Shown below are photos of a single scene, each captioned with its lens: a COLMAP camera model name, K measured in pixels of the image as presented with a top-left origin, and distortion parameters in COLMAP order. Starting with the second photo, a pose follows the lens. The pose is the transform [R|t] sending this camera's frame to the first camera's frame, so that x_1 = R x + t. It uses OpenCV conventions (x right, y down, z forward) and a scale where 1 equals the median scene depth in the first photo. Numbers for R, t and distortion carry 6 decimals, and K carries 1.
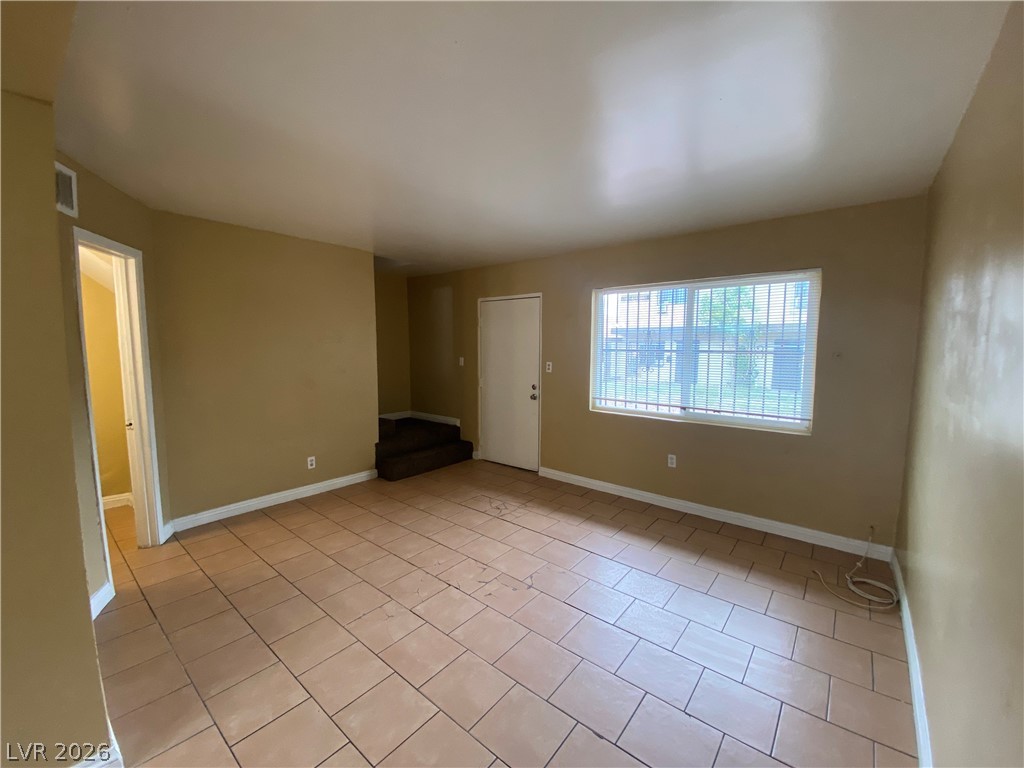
lens RADIAL K [[415.0, 0, 512.9], [0, 415.0, 381.5], [0, 0, 1]] dist [0.044554, -0.033389]
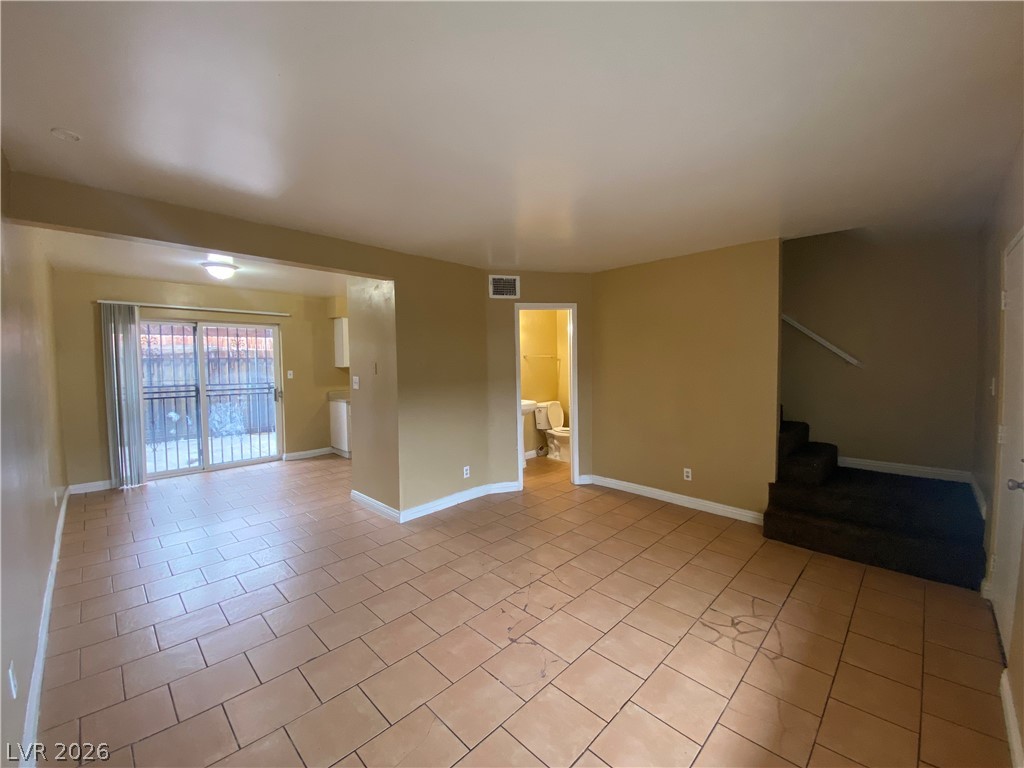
lens RADIAL K [[415.0, 0, 512.9], [0, 415.0, 381.5], [0, 0, 1]] dist [0.044554, -0.033389]
pose [[-0.096275, 0.049042, -0.994146, 0.629119], [-0.075336, 0.995561, 0.056408, -0.062260], [0.992500, 0.080326, -0.092153, 0.748550]]
